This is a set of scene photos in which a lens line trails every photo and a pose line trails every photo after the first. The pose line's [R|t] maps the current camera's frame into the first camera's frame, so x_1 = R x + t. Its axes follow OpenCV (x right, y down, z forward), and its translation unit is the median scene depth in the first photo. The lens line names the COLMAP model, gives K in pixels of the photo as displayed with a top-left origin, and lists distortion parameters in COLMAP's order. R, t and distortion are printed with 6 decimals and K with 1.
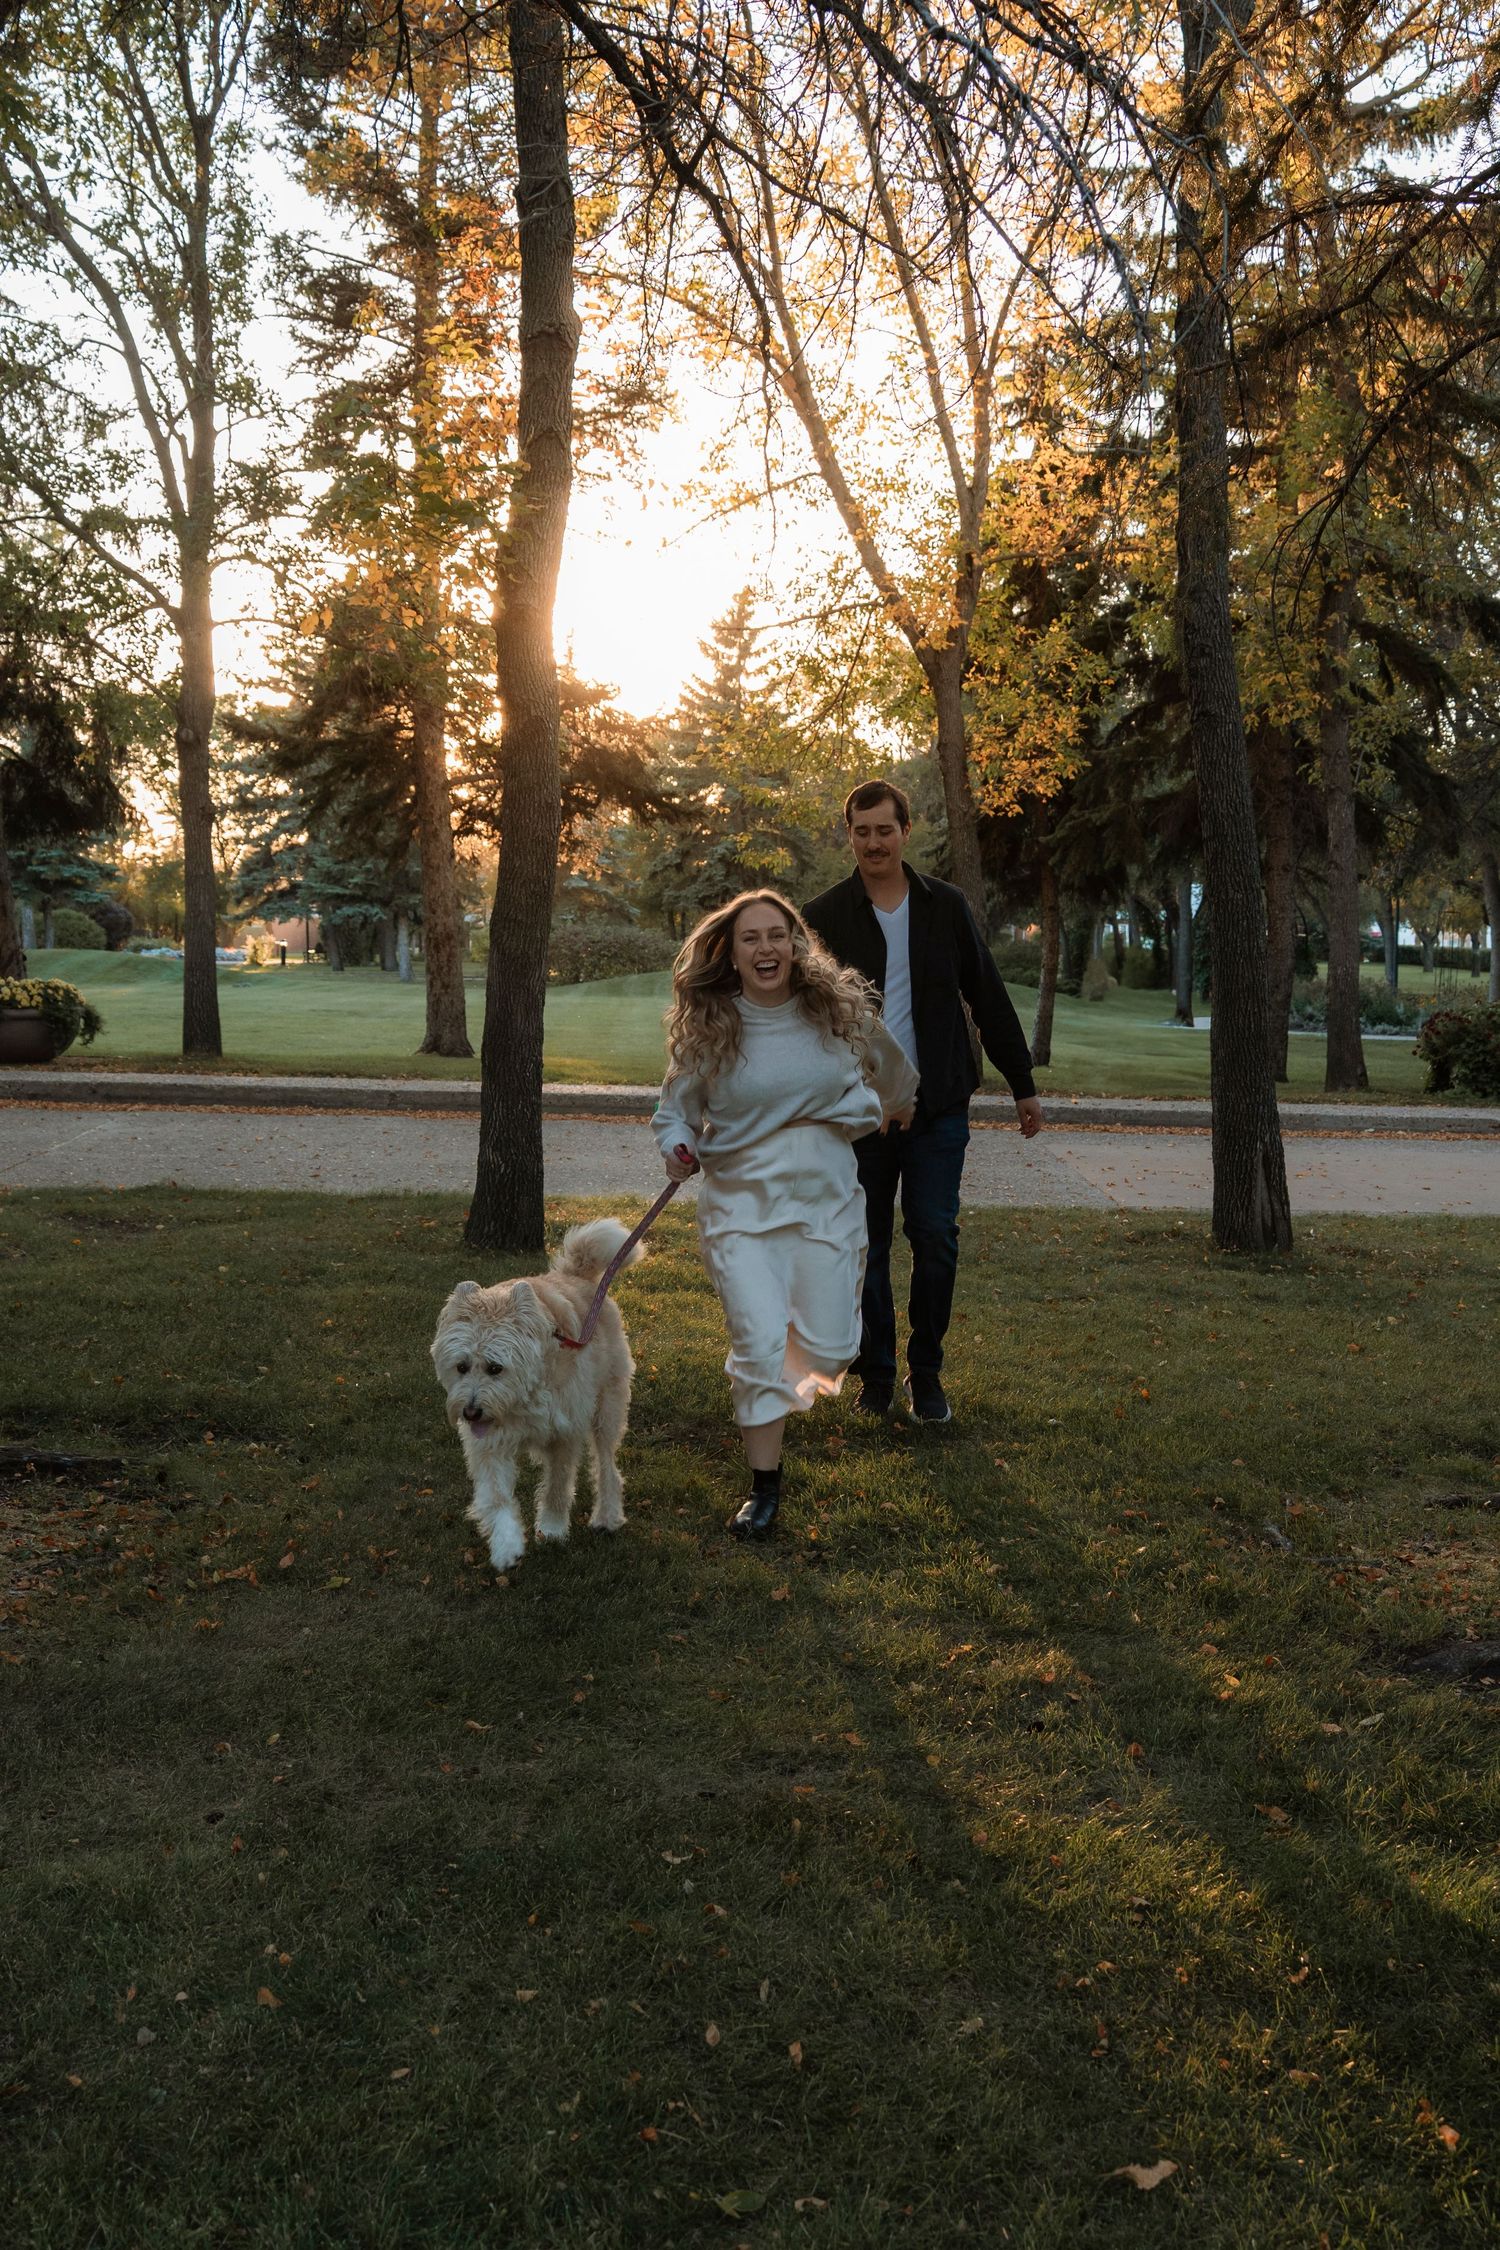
lens RADIAL K [[2043.2, 0, 925.8], [0, 2043.2, 1101.3], [0, 0, 1]] dist [-0.010489, 0.009816]
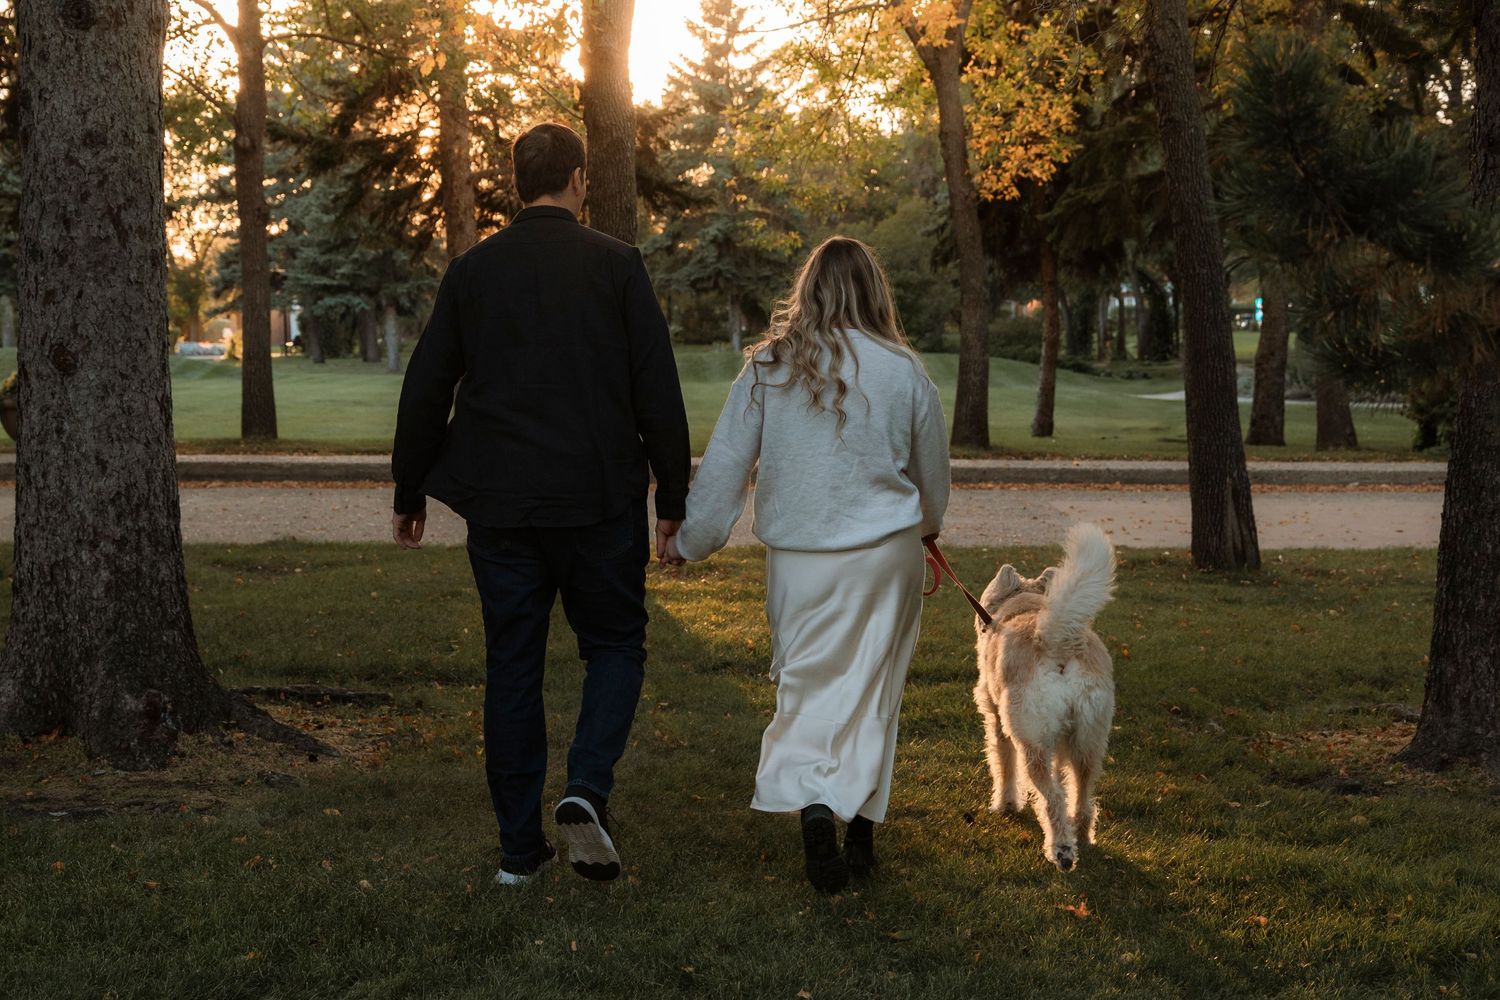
lens RADIAL K [[2678.8, 0, 745.0], [0, 2678.8, 334.7], [0, 0, 1]] dist [0.001537, 0.014477]
pose [[0.998168, -0.021839, -0.056431, -0.018707], [0.017521, 0.996962, -0.075899, 0.034563], [0.057917, 0.074771, 0.995517, -0.391061]]
